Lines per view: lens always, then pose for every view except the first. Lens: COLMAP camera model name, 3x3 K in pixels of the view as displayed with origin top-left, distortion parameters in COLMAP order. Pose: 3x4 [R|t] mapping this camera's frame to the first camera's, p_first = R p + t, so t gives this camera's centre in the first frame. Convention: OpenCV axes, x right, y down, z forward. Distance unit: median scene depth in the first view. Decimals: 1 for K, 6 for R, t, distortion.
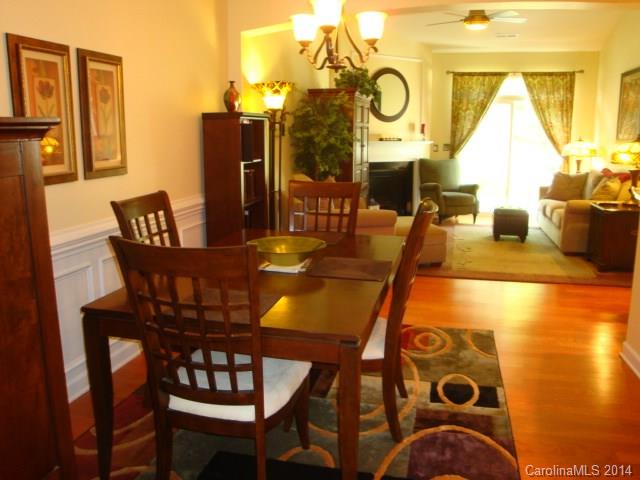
lens RADIAL K [[530.9, 0, 323.0], [0, 530.9, 231.5], [0, 0, 1]] dist [-0.148020, 0.113316]
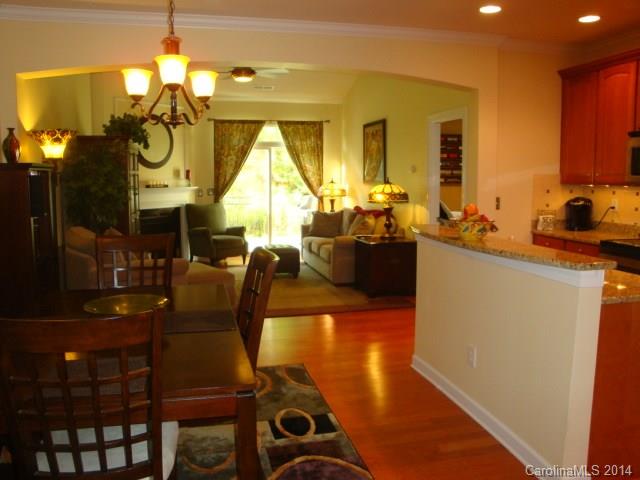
lens RADIAL K [[530.9, 0, 313.9], [0, 530.9, 232.2], [0, 0, 1]] dist [-0.148020, 0.113316]
pose [[0.891098, -0.052504, 0.450764, -0.069920], [0.087211, 0.994583, -0.056558, -0.008113], [-0.445353, 0.089710, 0.890850, -0.000747]]
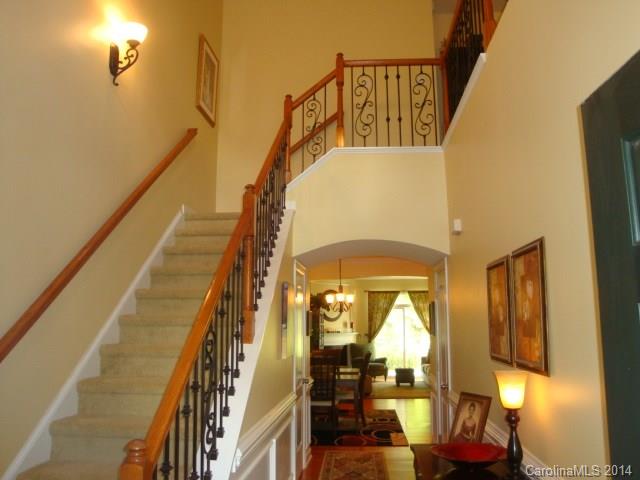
lens RADIAL K [[550.4, 0, 319.9], [0, 550.4, 241.9], [0, 0, 1]] dist [-0.156445, -0.002765]
pose [[0.986627, 0.016353, 0.162170, -0.244513], [0.037718, 0.945040, -0.324772, 0.143750], [-0.158568, 0.326546, 0.931785, -0.858398]]
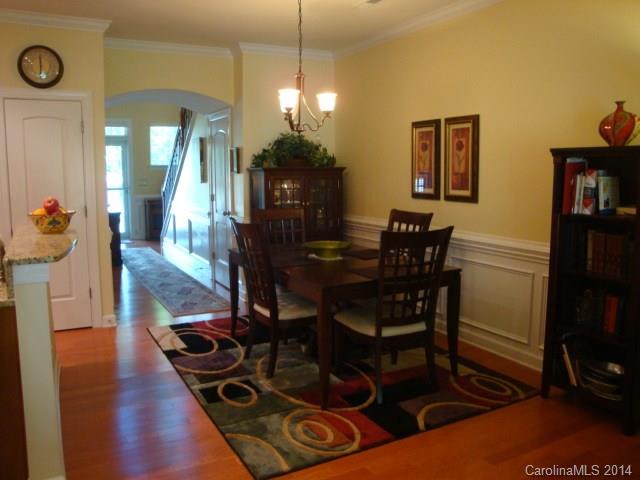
lens RADIAL K [[530.9, 0, 321.1], [0, 530.9, 238.8], [0, 0, 1]] dist [-0.148020, 0.113316]
pose [[-0.747631, 0.088702, -0.658164, 0.360855], [-0.120006, 0.956681, 0.265253, -0.149450], [0.653182, 0.277295, -0.704600, 0.778472]]
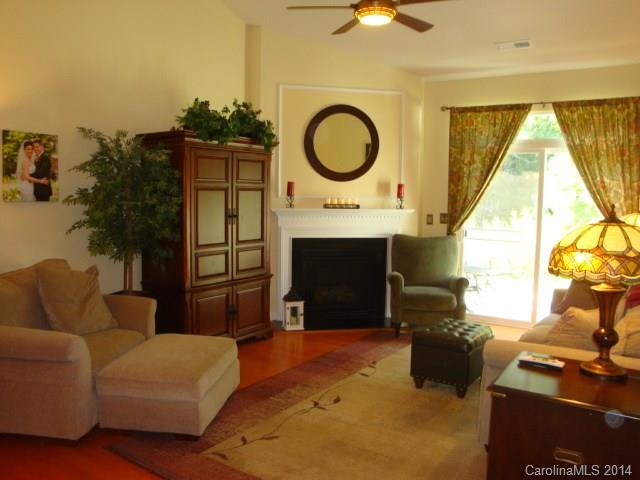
lens RADIAL K [[530.9, 0, 320.1], [0, 530.9, 244.9], [0, 0, 1]] dist [-0.148020, 0.113316]
pose [[0.942007, 0.045477, -0.332499, 0.406599], [-0.073004, 0.994818, -0.070763, -0.086432], [0.327558, 0.090933, 0.940445, 0.405714]]
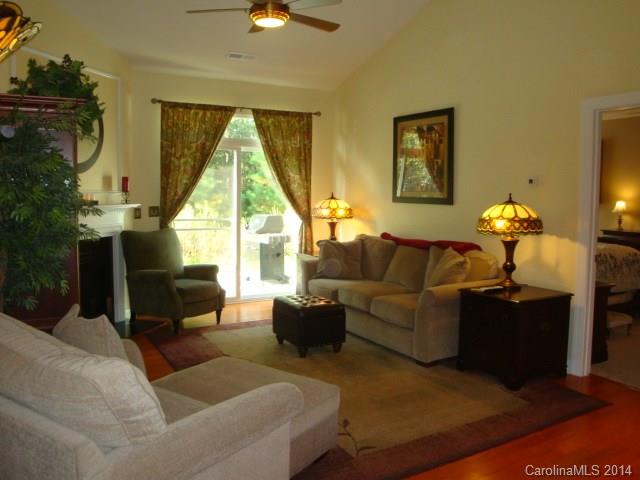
lens RADIAL K [[530.9, 0, 320.0], [0, 530.9, 234.8], [0, 0, 1]] dist [-0.148020, 0.113316]
pose [[0.724114, -0.054521, 0.687522, -0.095322], [0.117787, 0.992001, -0.045390, -0.098071], [-0.679548, 0.113848, 0.724743, 0.485960]]
